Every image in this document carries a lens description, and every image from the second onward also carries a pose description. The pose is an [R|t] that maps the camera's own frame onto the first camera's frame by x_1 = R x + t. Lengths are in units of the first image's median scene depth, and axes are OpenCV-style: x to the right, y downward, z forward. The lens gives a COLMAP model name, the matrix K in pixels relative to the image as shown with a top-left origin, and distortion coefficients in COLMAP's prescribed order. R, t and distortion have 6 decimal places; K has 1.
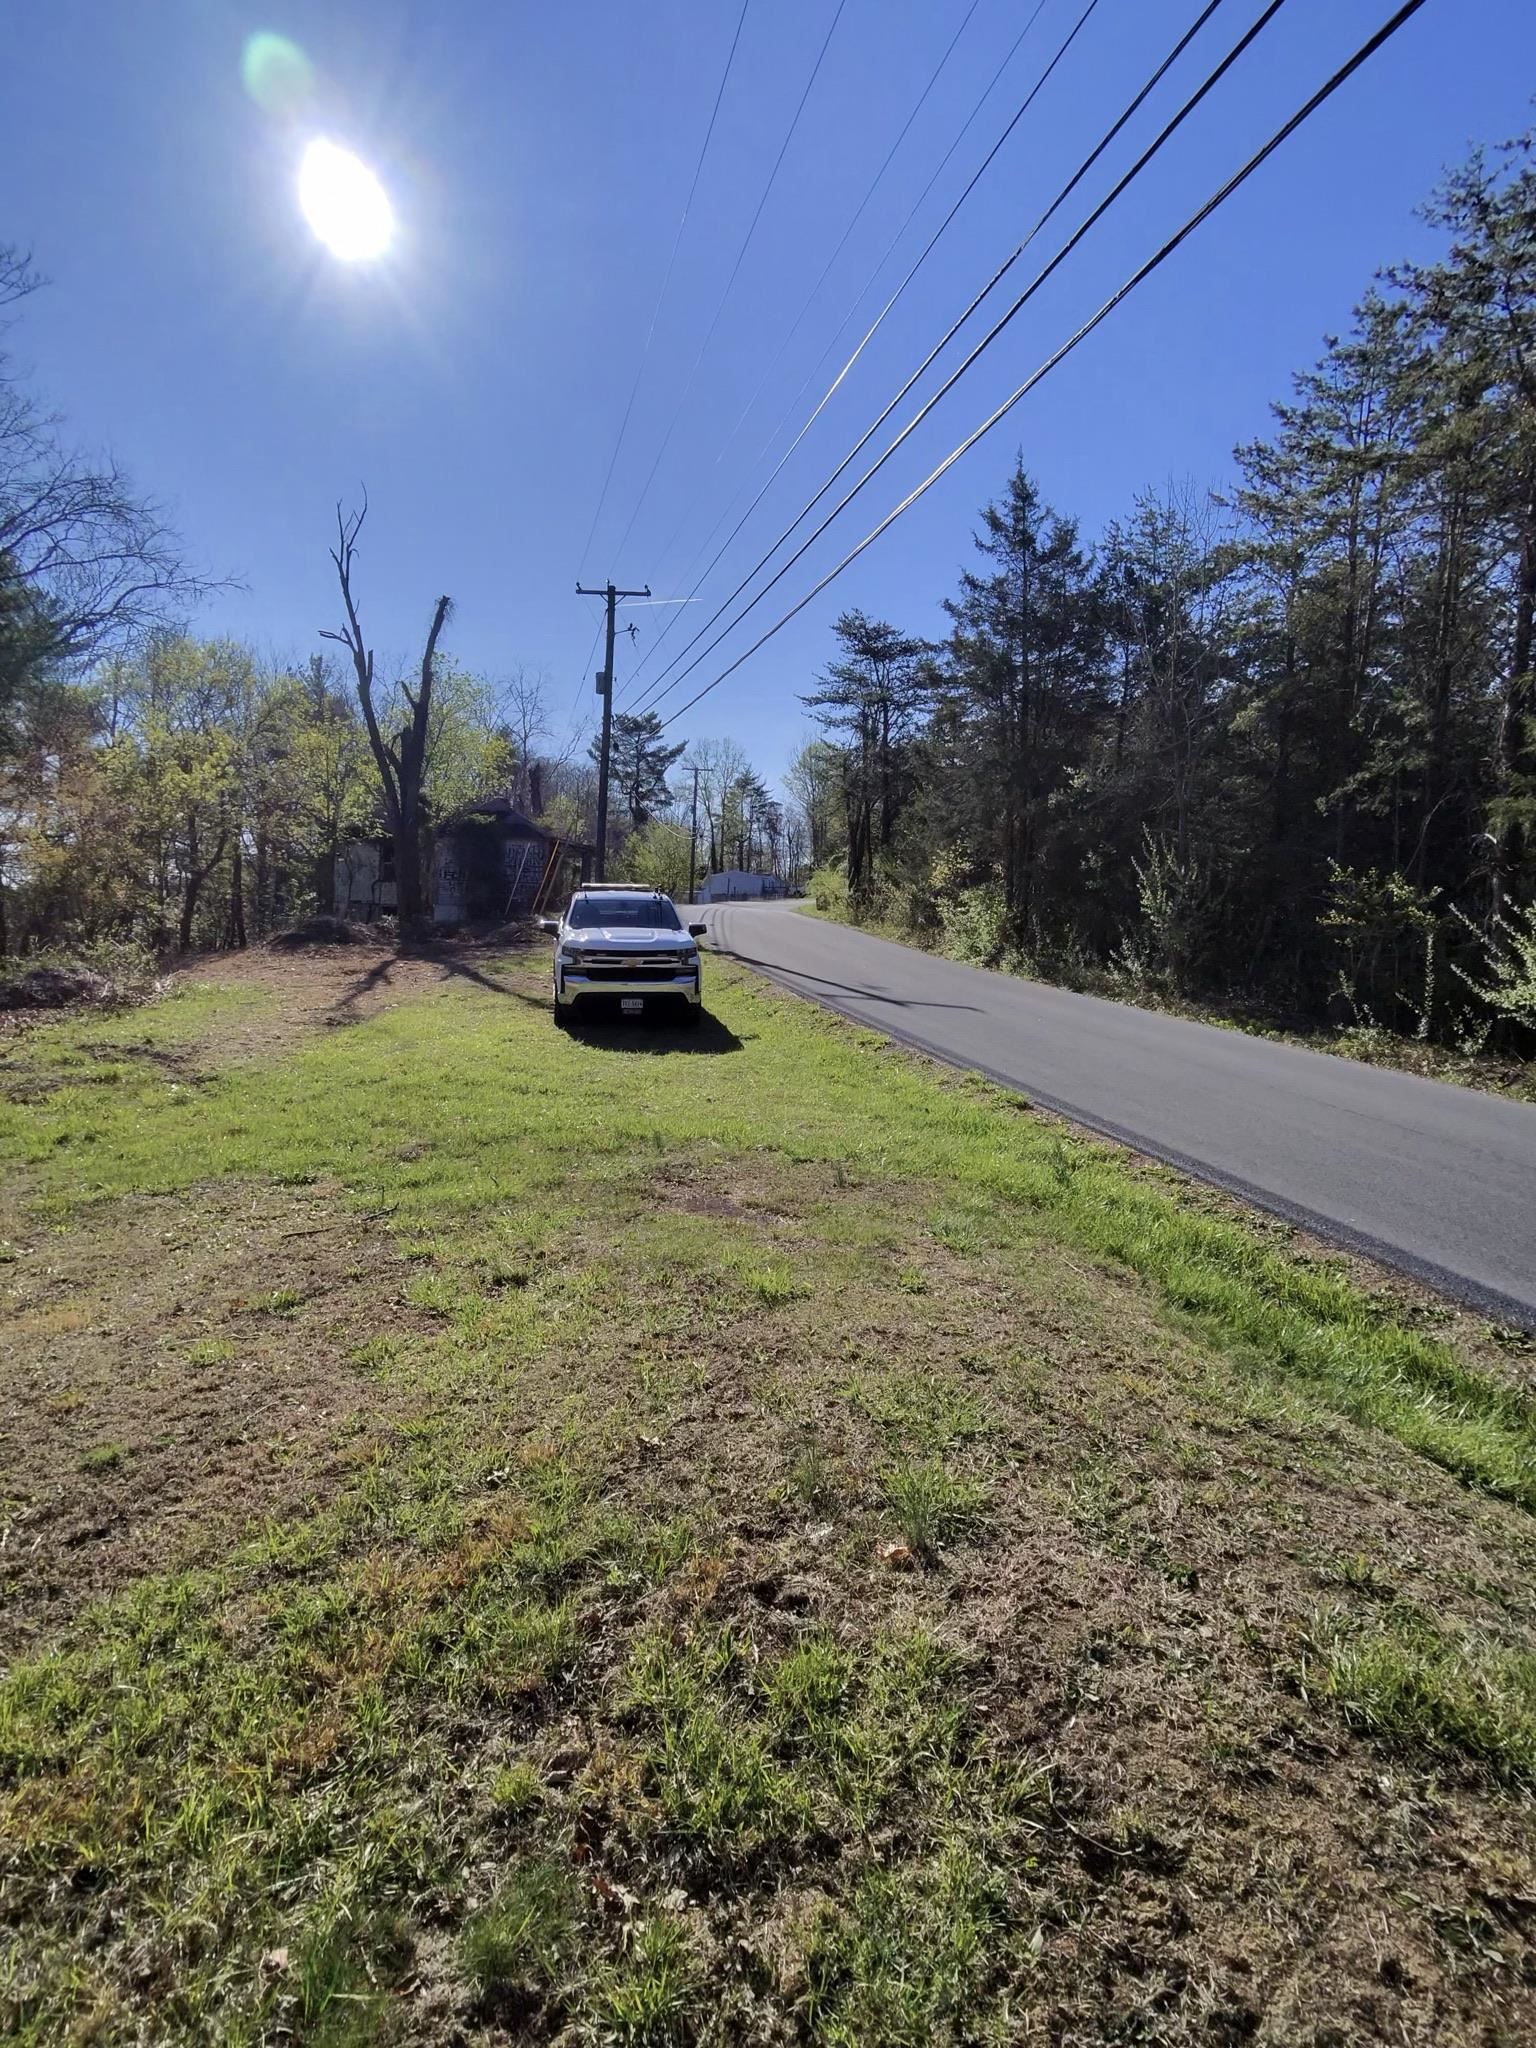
lens RADIAL K [[1122.5, 0, 765.3], [0, 1122.5, 1011.7], [0, 0, 1]] dist [0.010146, 0.001750]
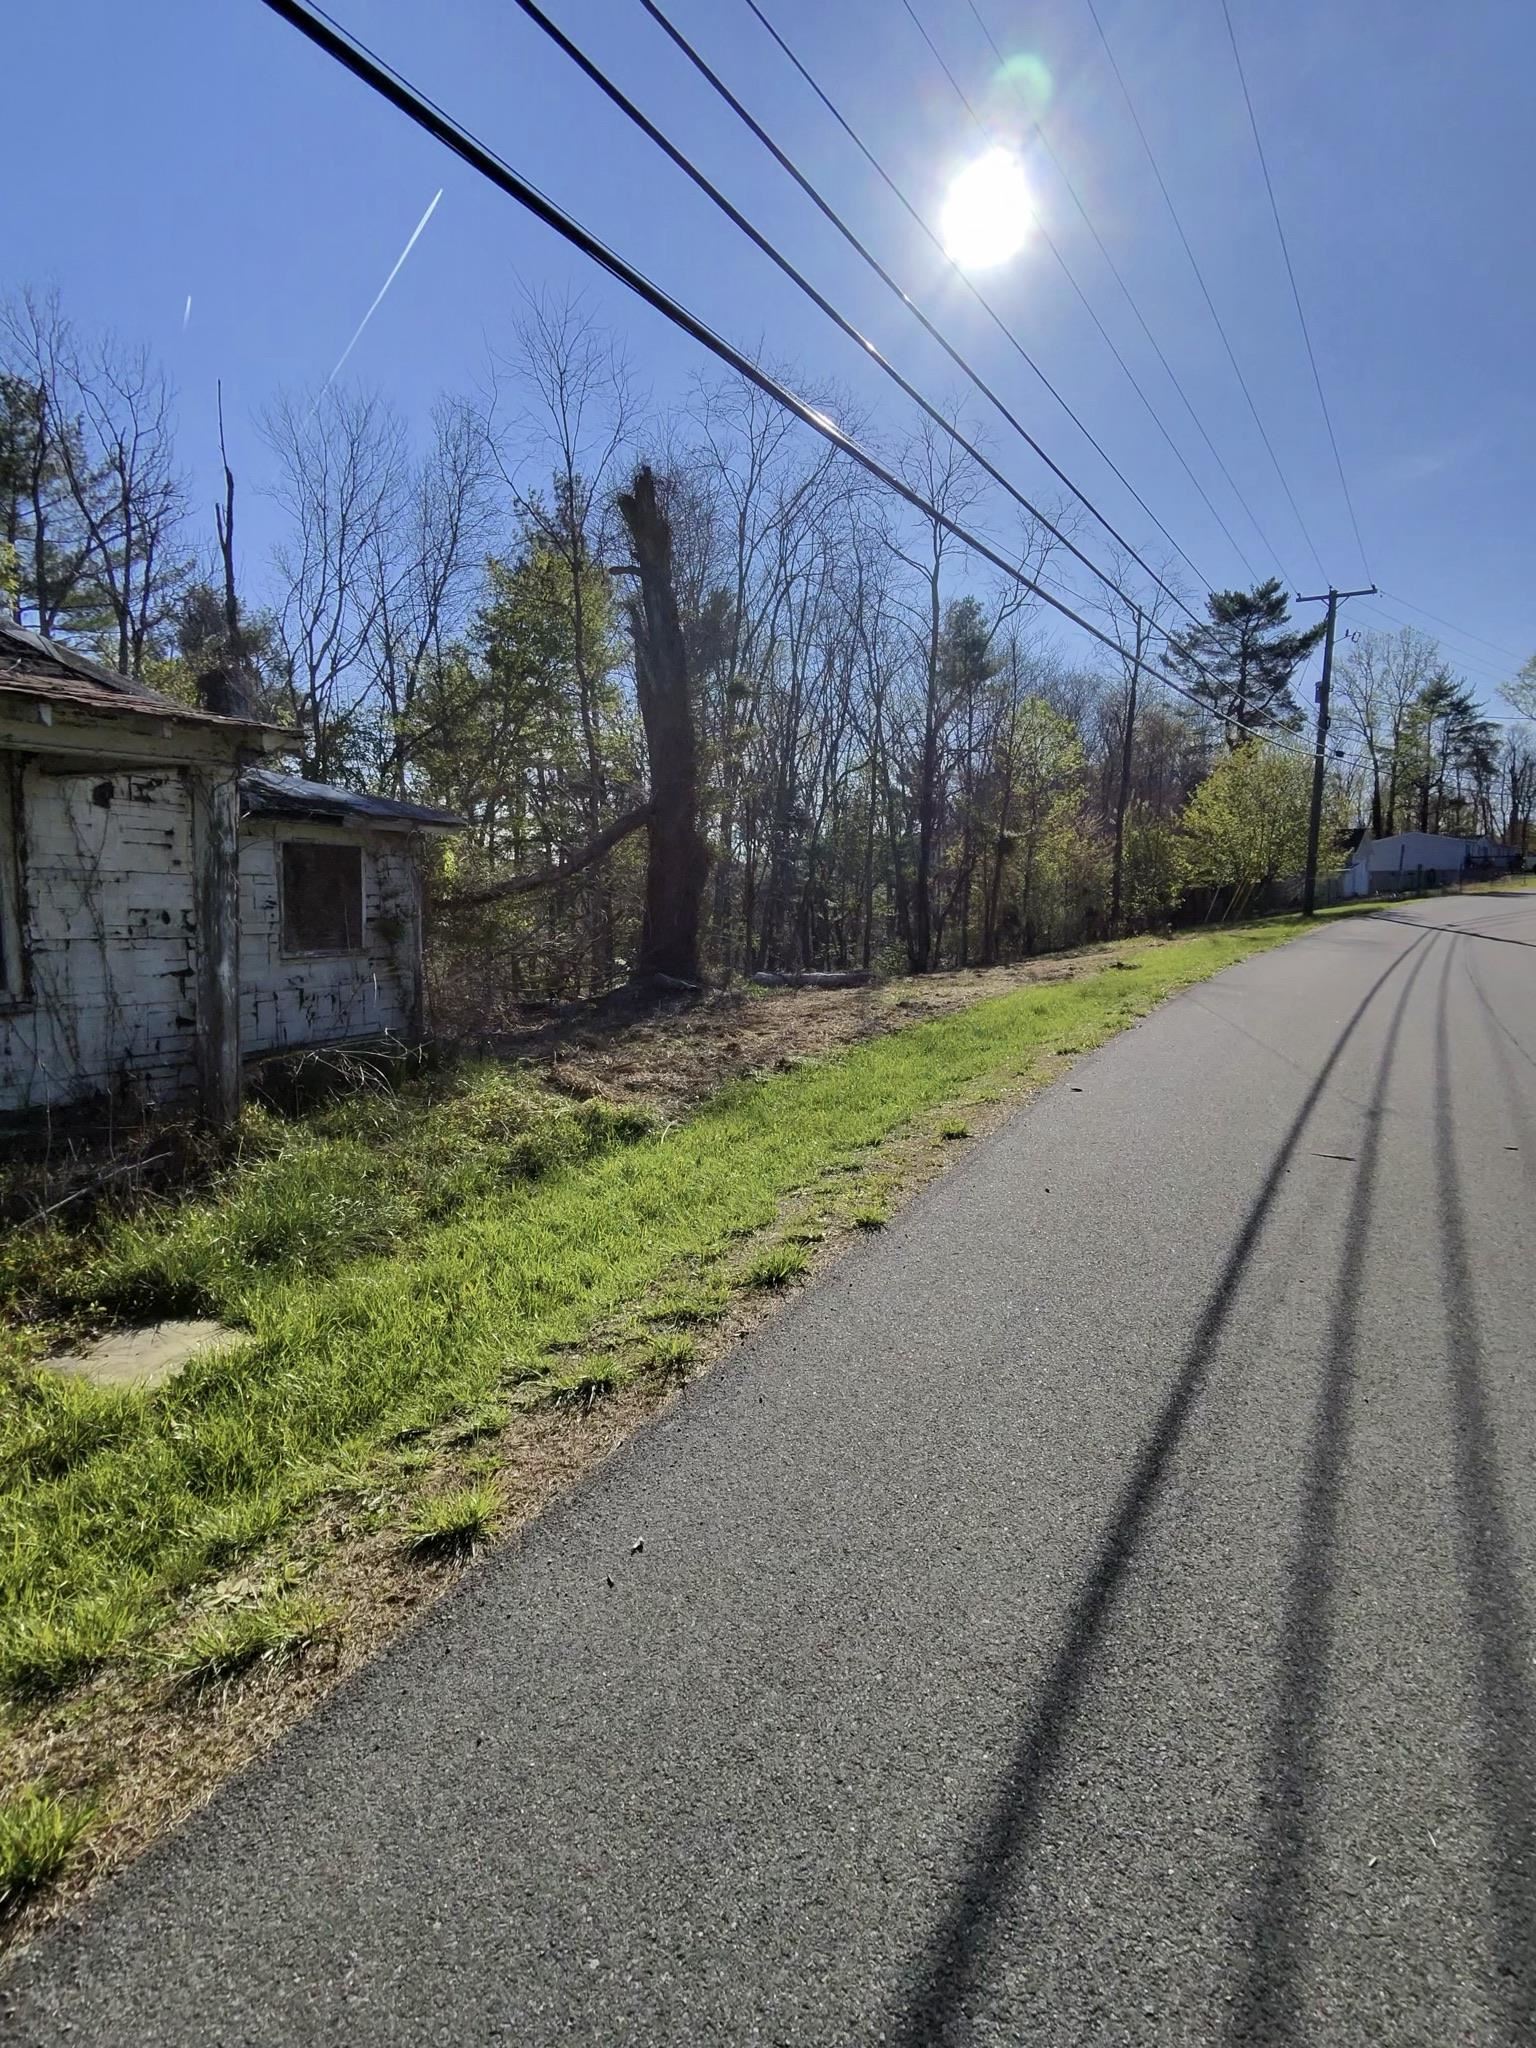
lens RADIAL K [[1166.6, 0, 759.2], [0, 1166.6, 1026.5], [0, 0, 1]] dist [0.000745, 0.001905]
pose [[0.862755, 0.033877, -0.504487, -0.012455], [-0.020341, 0.999271, 0.032317, -0.038547], [0.505214, -0.017619, 0.862814, 0.311669]]
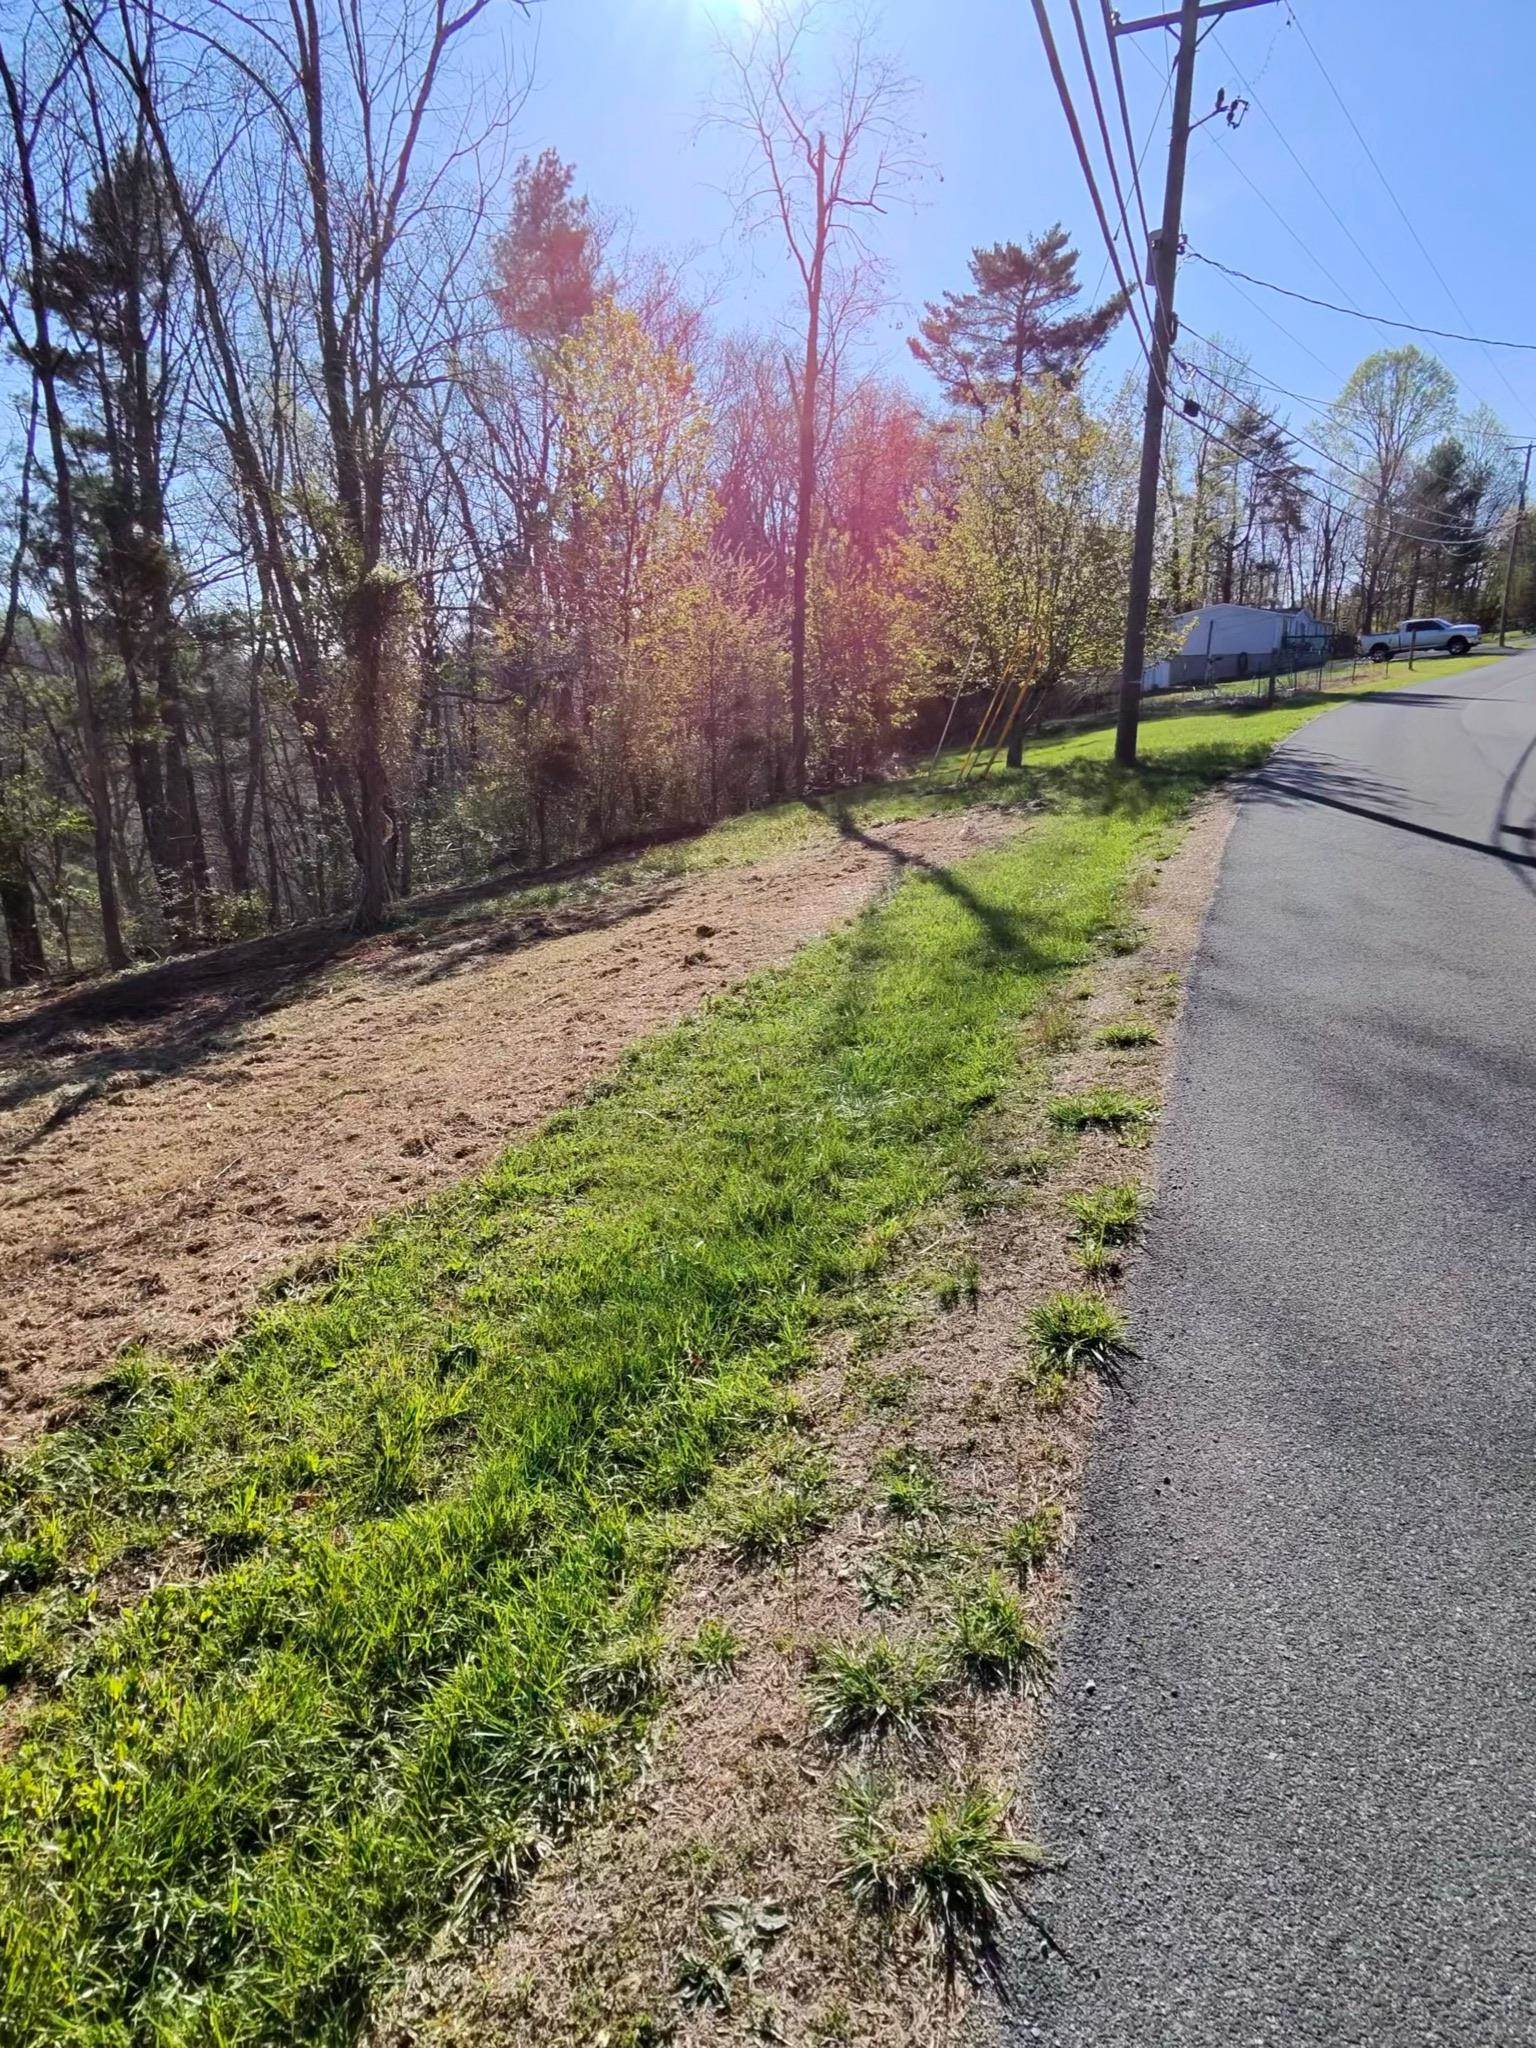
lens RADIAL K [[1271.2, 0, 777.1], [0, 1271.2, 1080.2], [0, 0, 1]] dist [-0.002255, -0.000248]
pose [[0.947632, 0.060806, -0.313522, -0.029772], [0.009485, 0.975915, 0.217945, -0.054234], [0.319223, -0.209505, 0.924232, 0.454306]]
